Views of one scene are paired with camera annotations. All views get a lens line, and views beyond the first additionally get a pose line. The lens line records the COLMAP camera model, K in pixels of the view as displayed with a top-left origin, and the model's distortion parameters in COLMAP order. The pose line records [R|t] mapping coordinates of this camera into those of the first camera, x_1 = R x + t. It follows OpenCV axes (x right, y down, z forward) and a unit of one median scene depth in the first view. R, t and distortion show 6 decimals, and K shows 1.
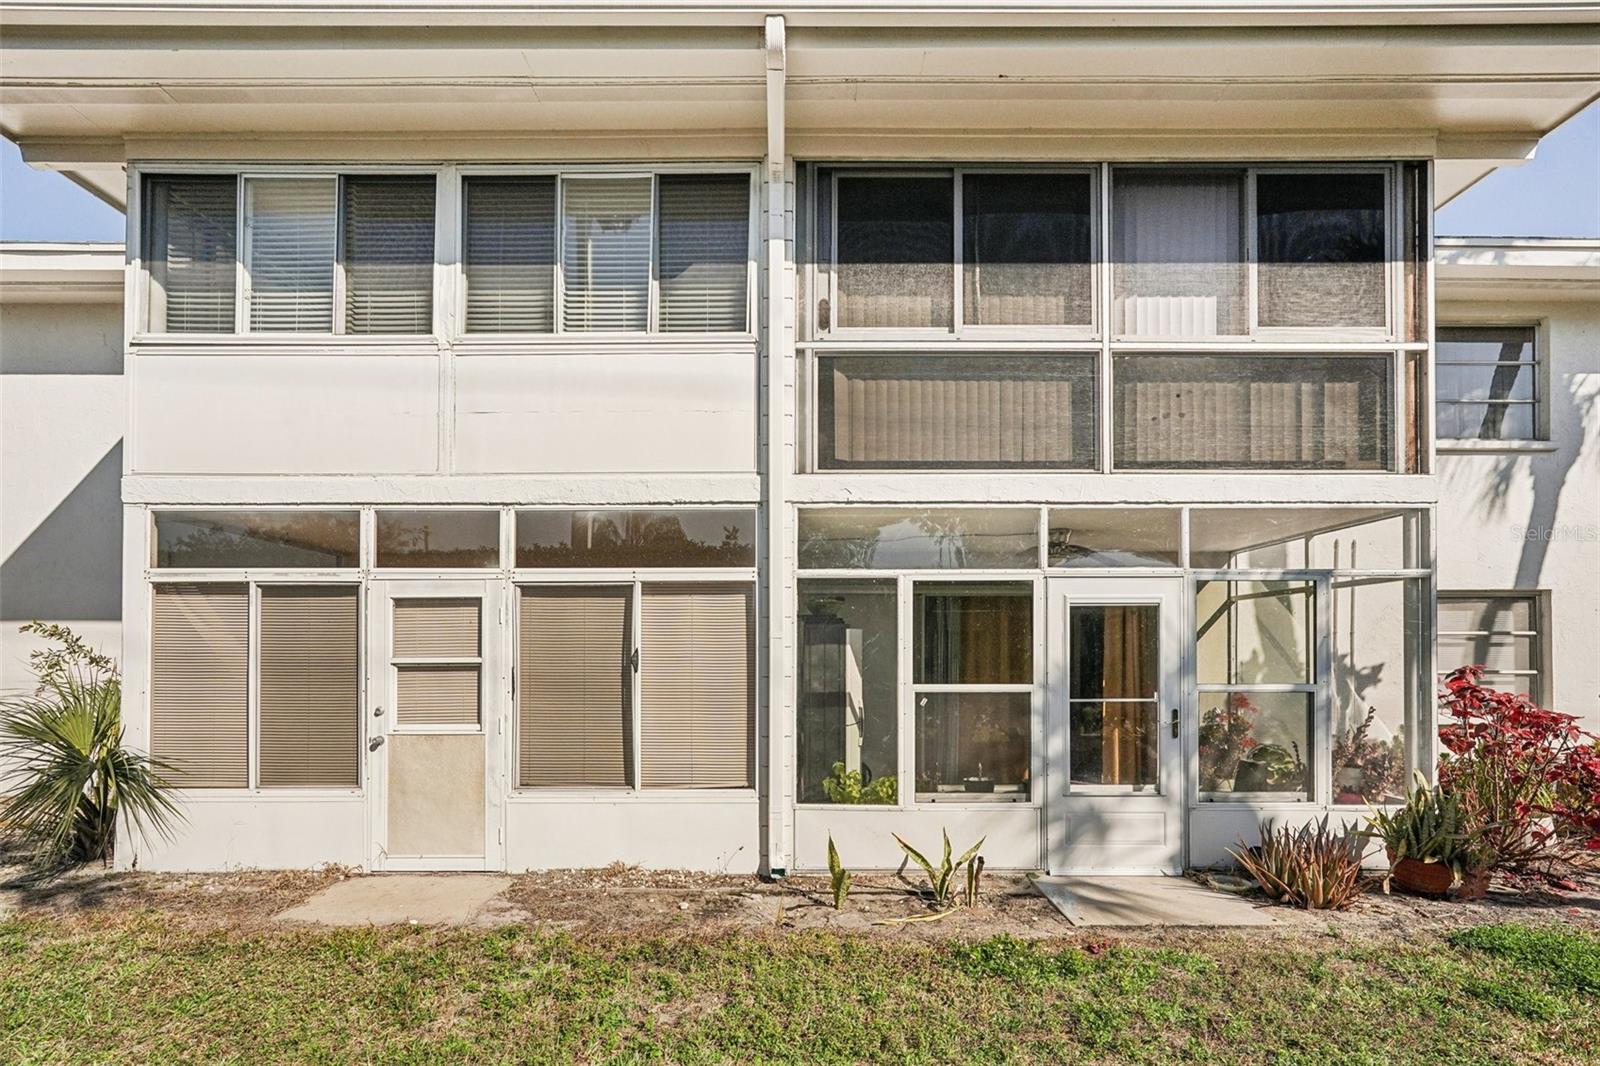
lens RADIAL K [[713.7, 0, 820.2], [0, 713.7, 612.8], [0, 0, 1]] dist [-0.005376, 0.001998]
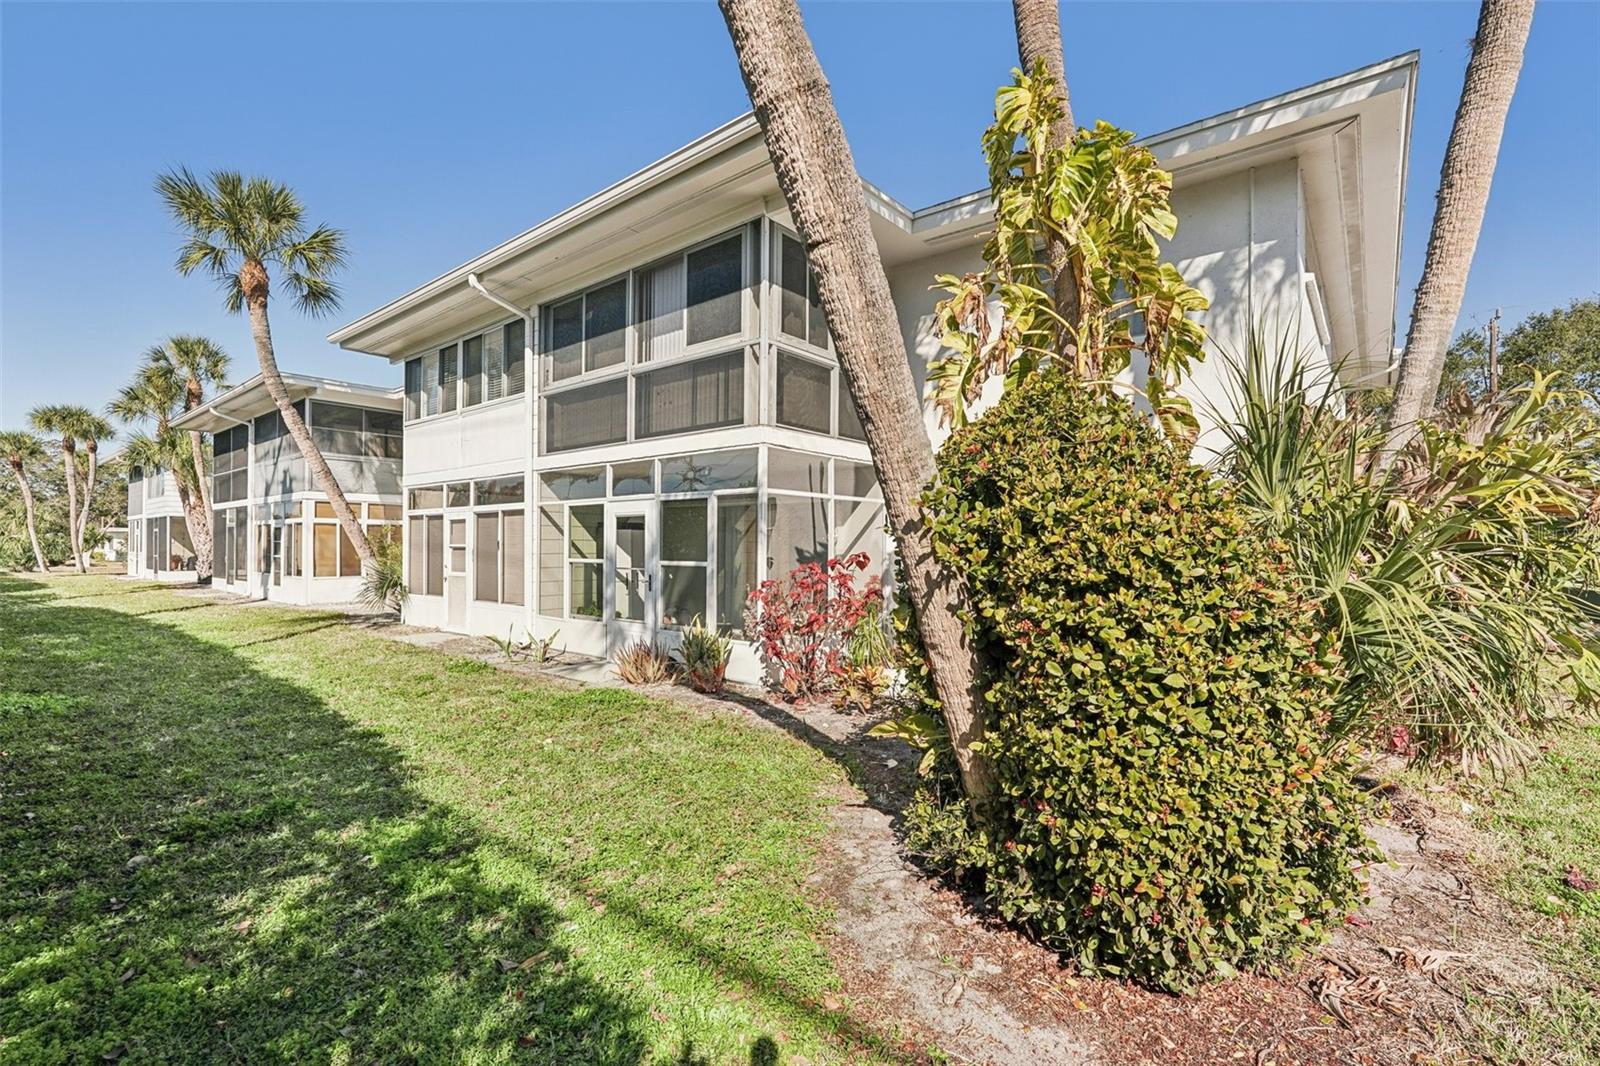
lens RADIAL K [[713.7, 0, 804.7], [0, 713.7, 545.6], [0, 0, 1]] dist [-0.005376, 0.001998]
pose [[0.774575, 0.004698, -0.632465, 1.881690], [0.002894, 0.999936, 0.010973, 0.044690], [0.632475, -0.010330, 0.774512, -0.124766]]
